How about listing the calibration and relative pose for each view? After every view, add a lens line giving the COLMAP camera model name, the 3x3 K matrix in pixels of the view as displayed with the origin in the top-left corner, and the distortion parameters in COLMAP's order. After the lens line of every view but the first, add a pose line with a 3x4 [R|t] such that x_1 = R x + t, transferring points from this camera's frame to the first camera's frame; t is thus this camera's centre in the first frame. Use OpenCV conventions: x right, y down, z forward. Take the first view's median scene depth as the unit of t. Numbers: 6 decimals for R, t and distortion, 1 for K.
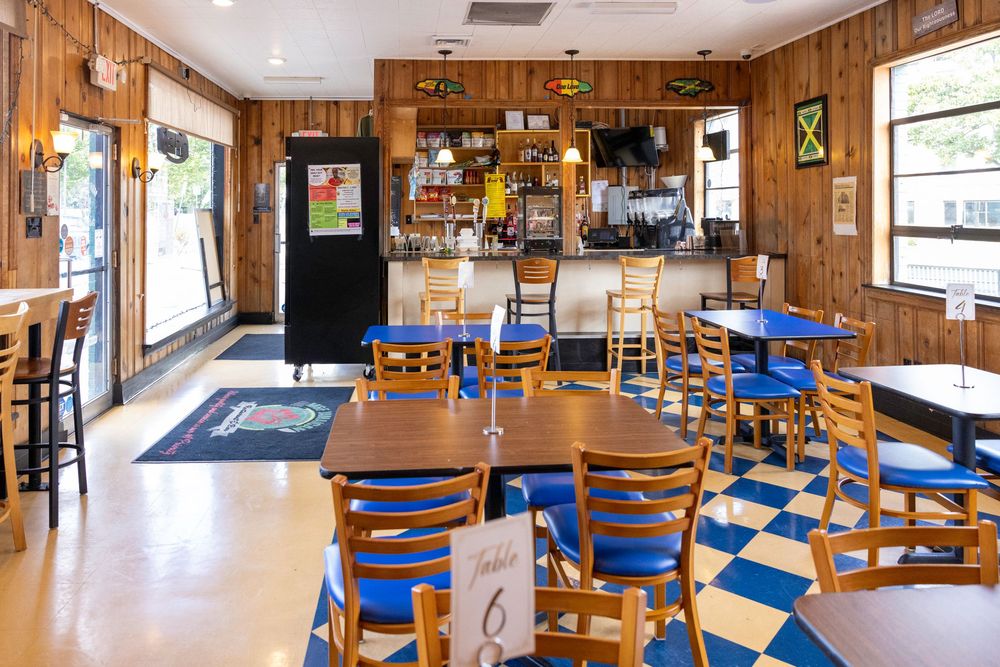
lens RADIAL K [[1434.3, 0, 490.9], [0, 1434.3, 331.2], [0, 0, 1]] dist [-0.057923, 0.000000]
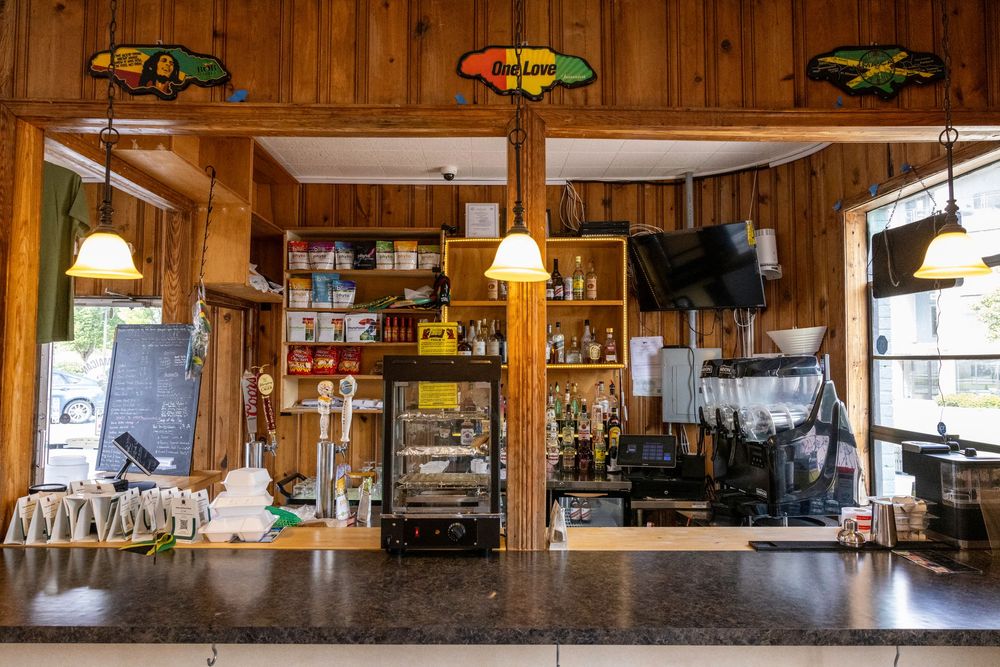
lens RADIAL K [[1434.3, 0, 508.0], [0, 1434.3, 327.1], [0, 0, 1]] dist [-0.057923, 0.000000]
pose [[0.999151, 0.007695, -0.040482, 0.050327], [-0.012091, 0.993913, -0.109506, -0.054848], [0.039393, 0.109903, 0.993161, 0.517094]]
